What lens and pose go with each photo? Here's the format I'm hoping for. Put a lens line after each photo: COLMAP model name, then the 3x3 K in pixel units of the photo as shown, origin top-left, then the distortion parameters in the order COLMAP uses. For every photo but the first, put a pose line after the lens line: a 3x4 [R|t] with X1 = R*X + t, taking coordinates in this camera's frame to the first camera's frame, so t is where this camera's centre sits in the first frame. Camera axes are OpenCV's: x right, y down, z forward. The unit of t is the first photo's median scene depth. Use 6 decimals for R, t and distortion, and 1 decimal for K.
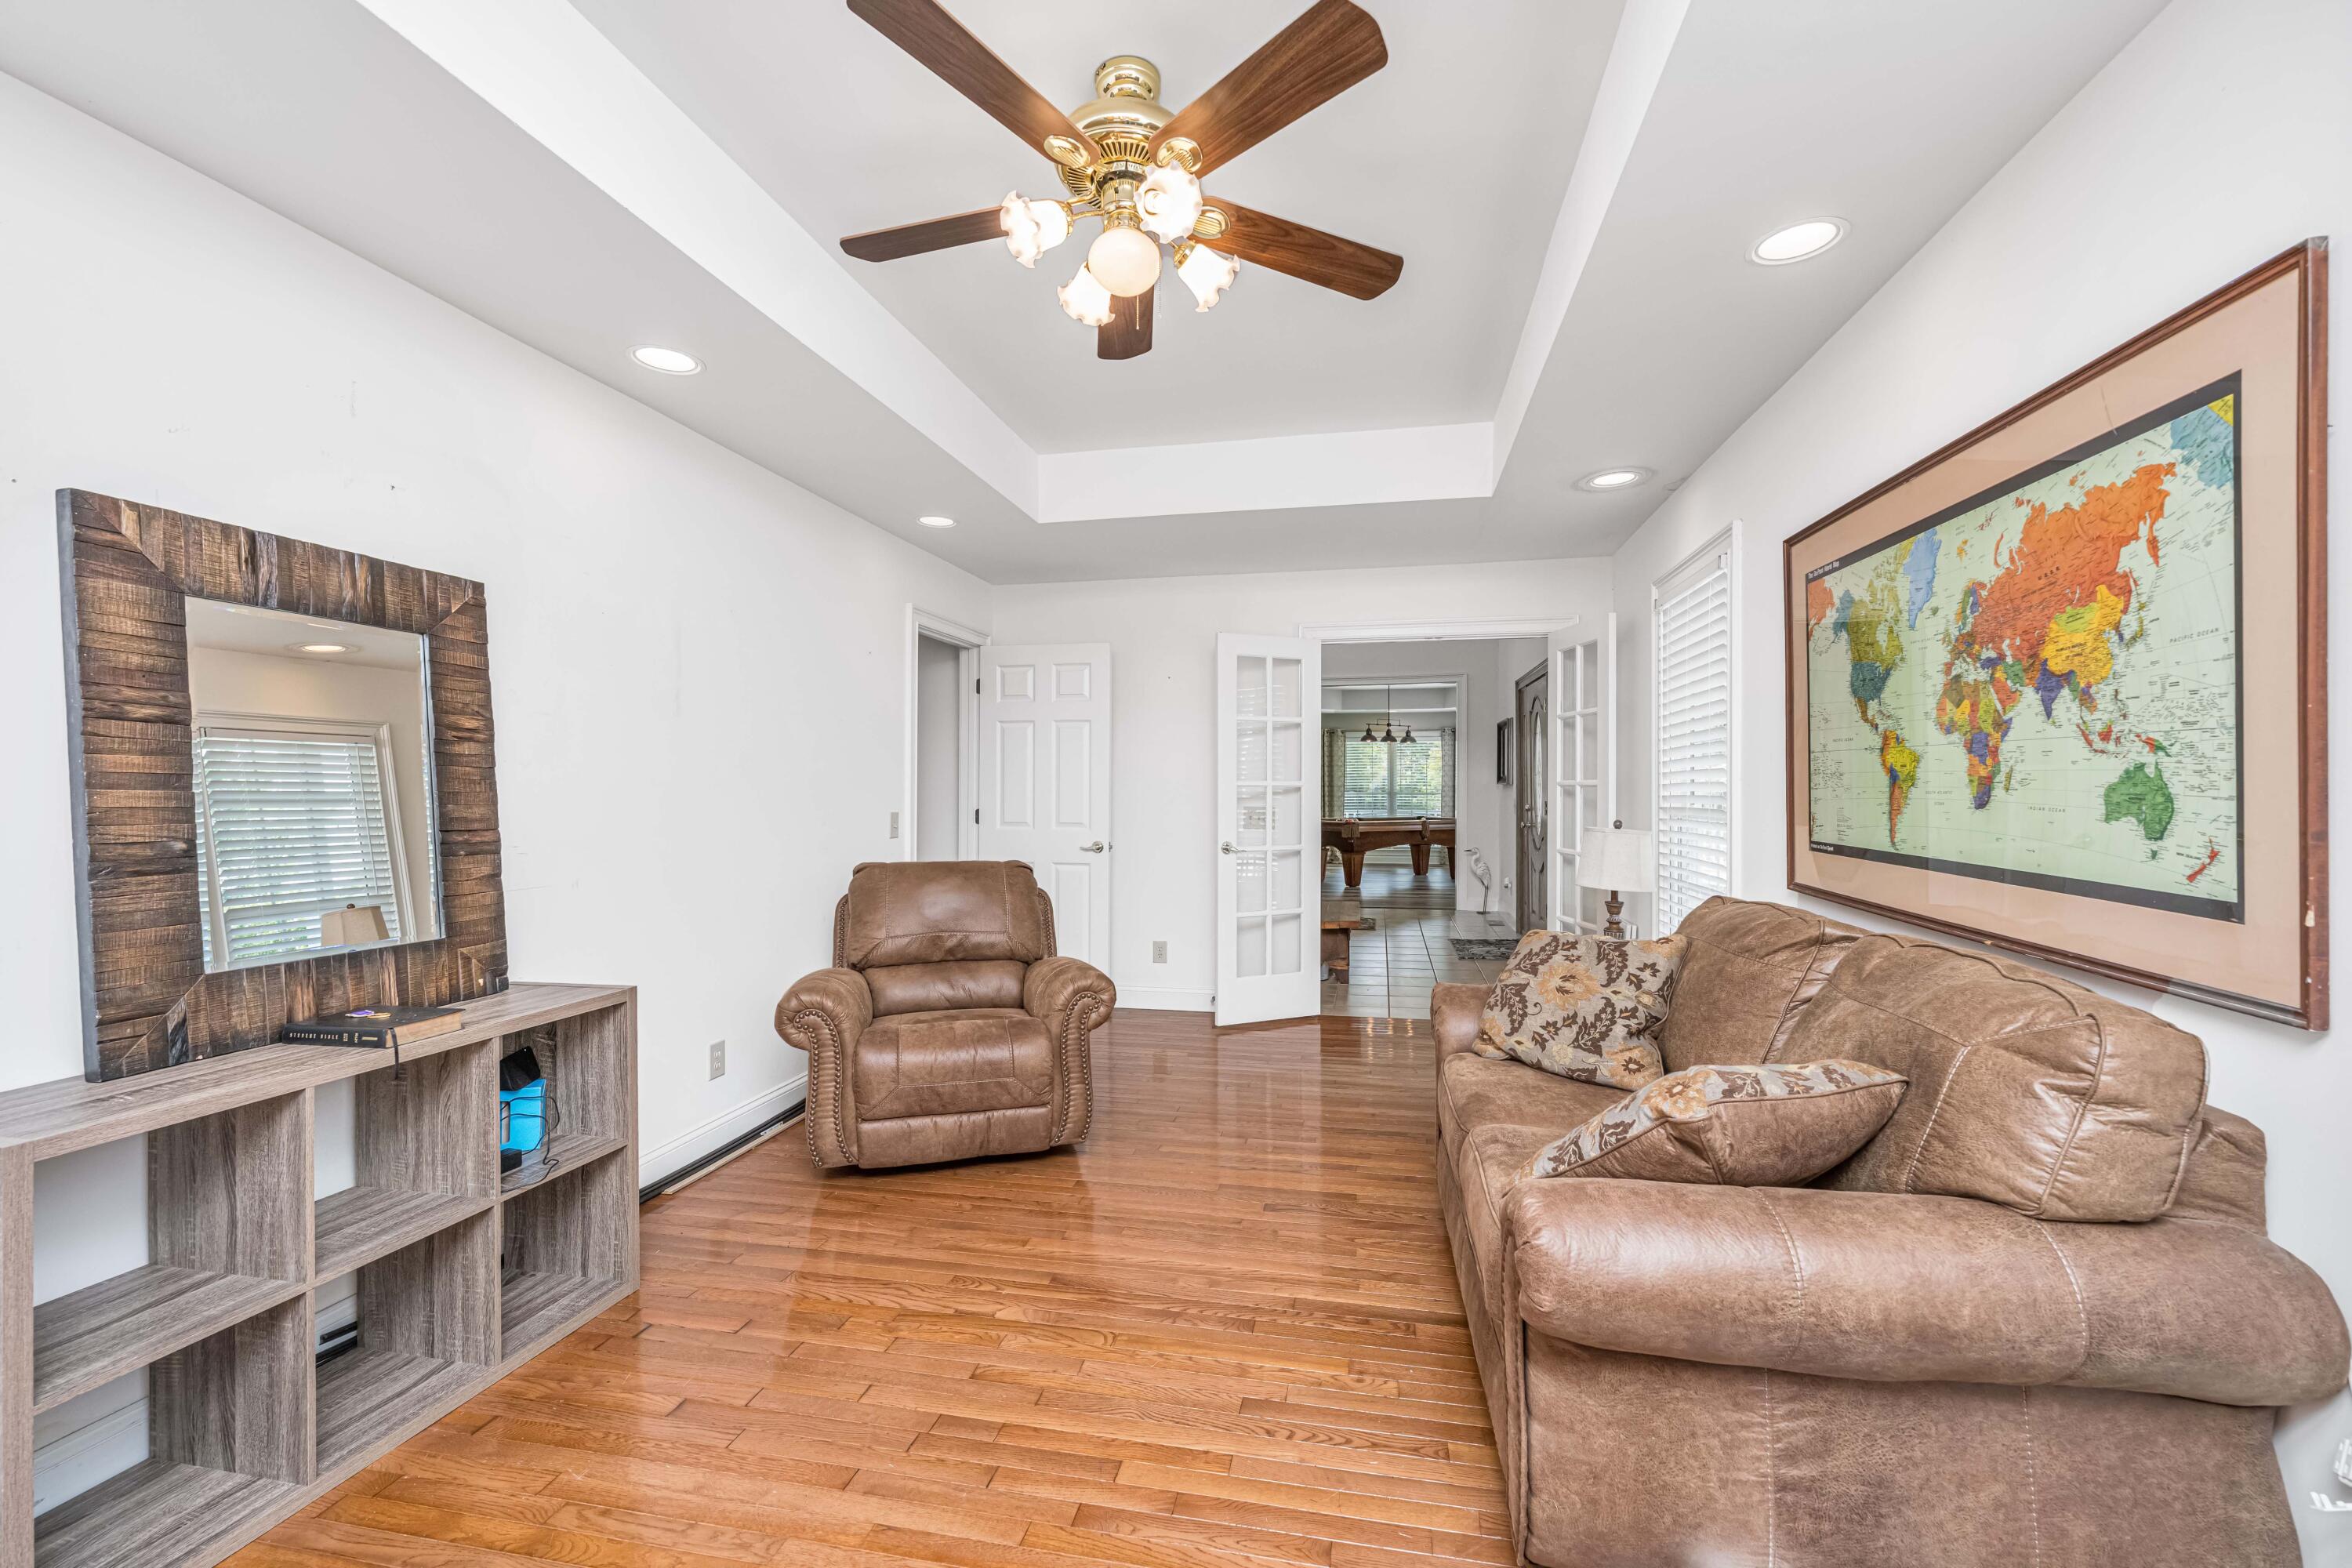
lens RADIAL K [[956.3, 0, 1179.0], [0, 956.3, 784.1], [0, 0, 1]] dist [-0.003507, -0.000098]
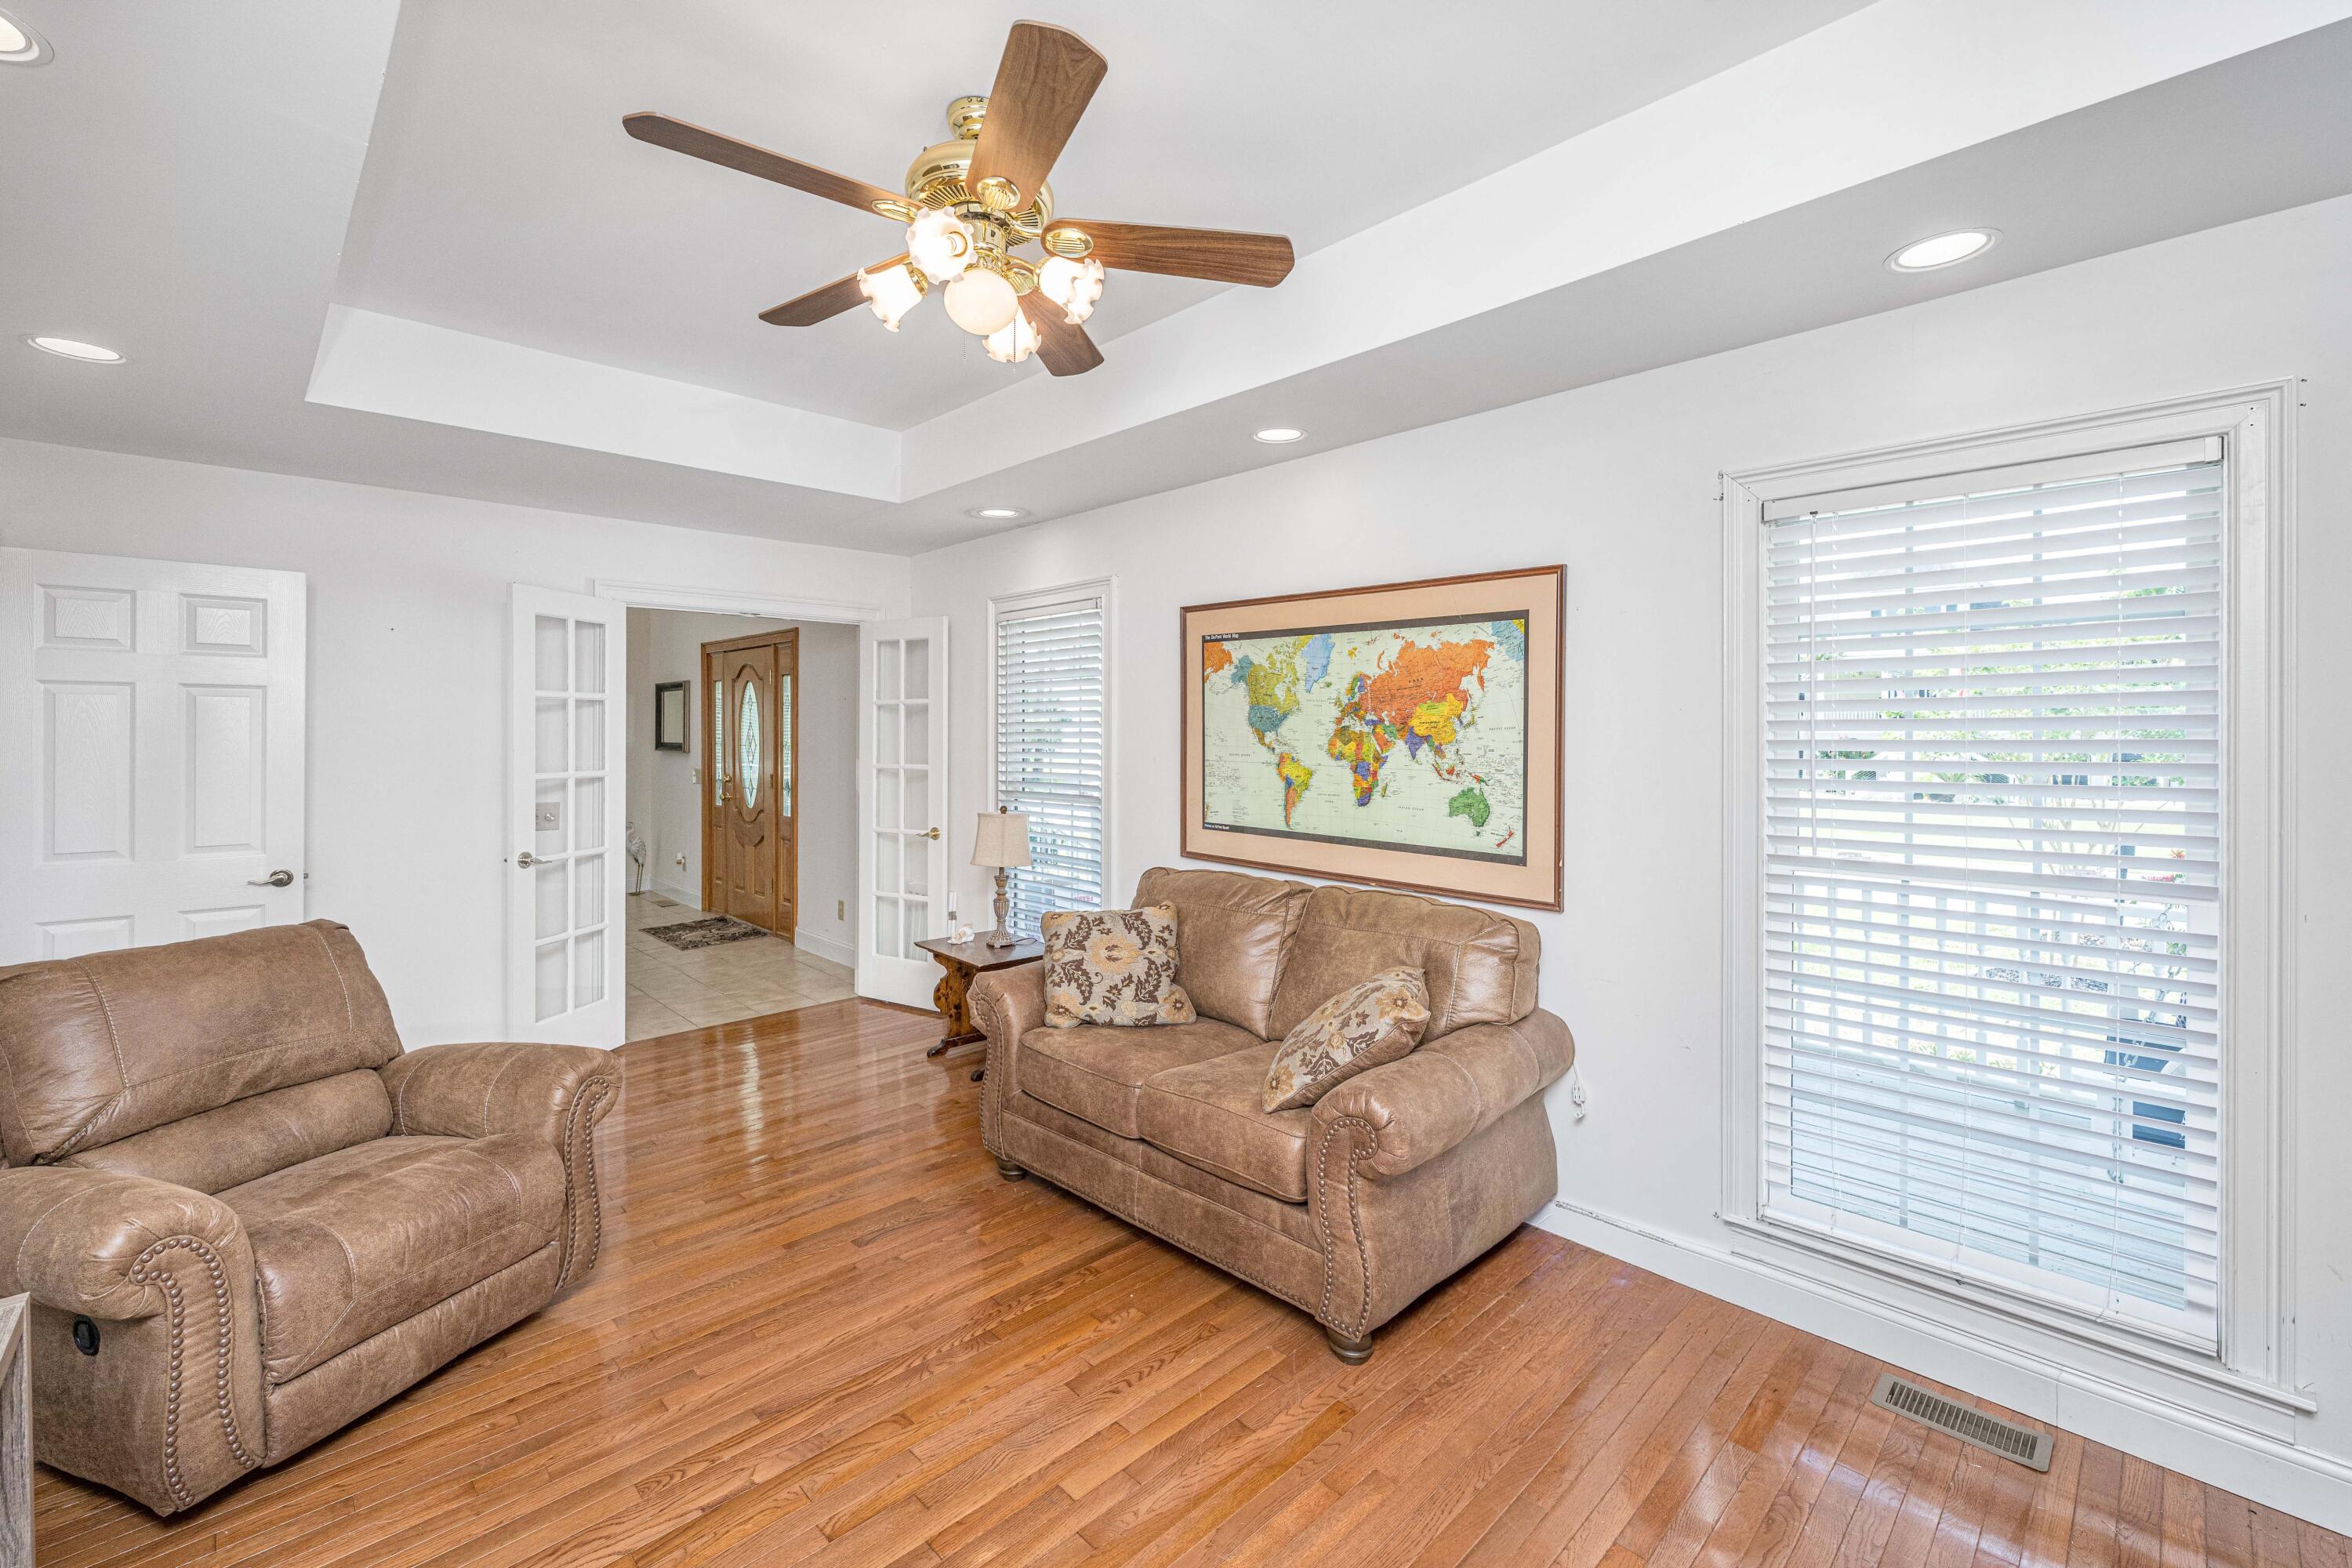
lens RADIAL K [[956.3, 0, 1231.2], [0, 956.3, 737.4], [0, 0, 1]] dist [-0.003507, -0.000098]
pose [[0.564569, 0.003481, 0.825378, -0.656407], [-0.004951, 0.999987, -0.000830, -0.087678], [-0.825371, -0.003618, 0.564579, 0.206340]]
